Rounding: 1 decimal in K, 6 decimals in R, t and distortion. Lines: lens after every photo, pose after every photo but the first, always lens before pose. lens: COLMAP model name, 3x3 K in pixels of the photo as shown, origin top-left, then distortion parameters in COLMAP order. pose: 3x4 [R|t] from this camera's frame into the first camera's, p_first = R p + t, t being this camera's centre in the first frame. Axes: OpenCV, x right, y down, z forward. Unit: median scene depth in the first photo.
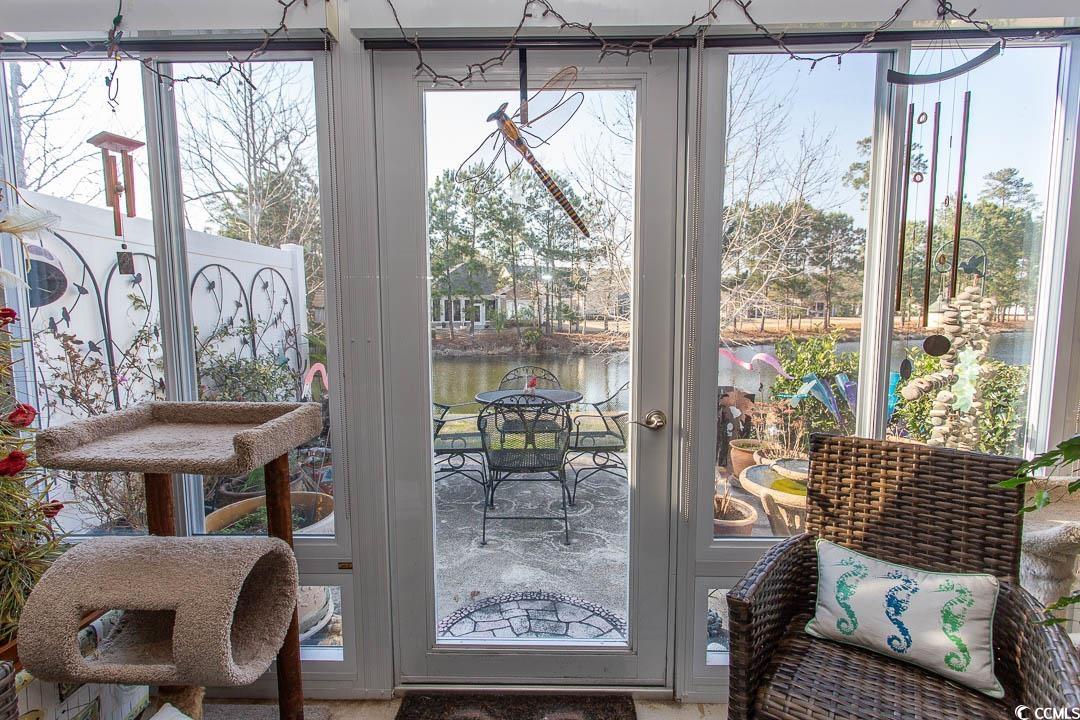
lens RADIAL K [[512.3, 0, 538.1], [0, 512.3, 359.0], [0, 0, 1]] dist [0.000514, 0.000256]
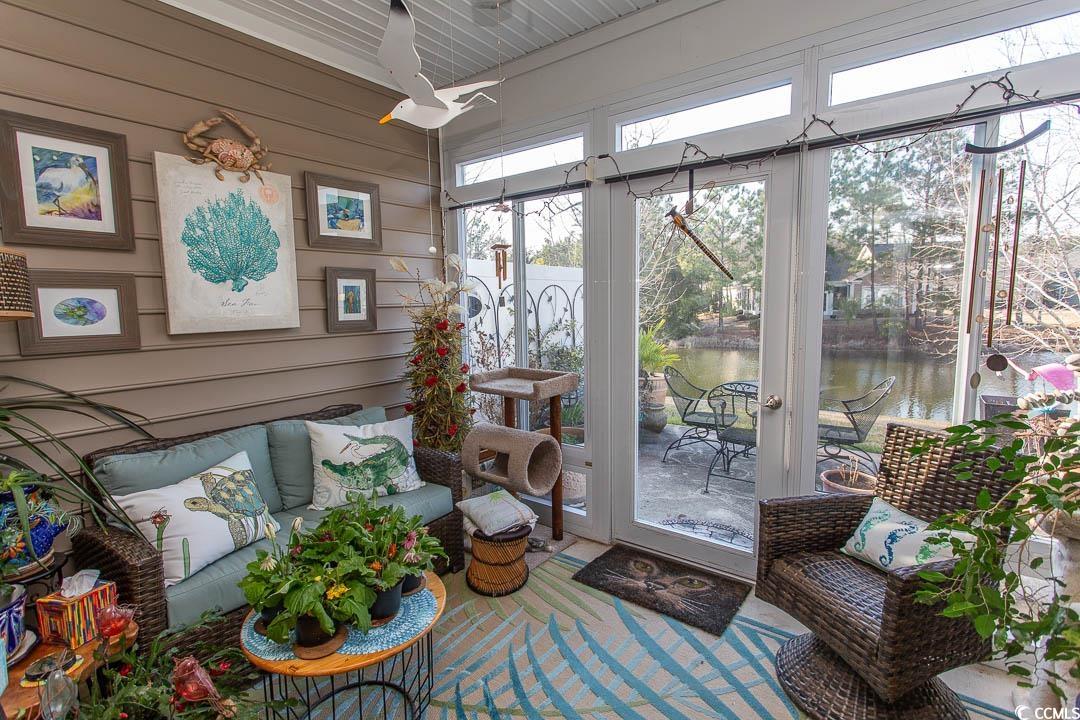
lens RADIAL K [[512.3, 0, 538.1], [0, 512.3, 359.0], [0, 0, 1]] dist [0.000514, 0.000256]
pose [[0.804332, 0.057362, -0.591405, 0.570966], [-0.043621, 0.998344, 0.037506, -0.030966], [0.592577, -0.004369, 0.805502, -0.609455]]
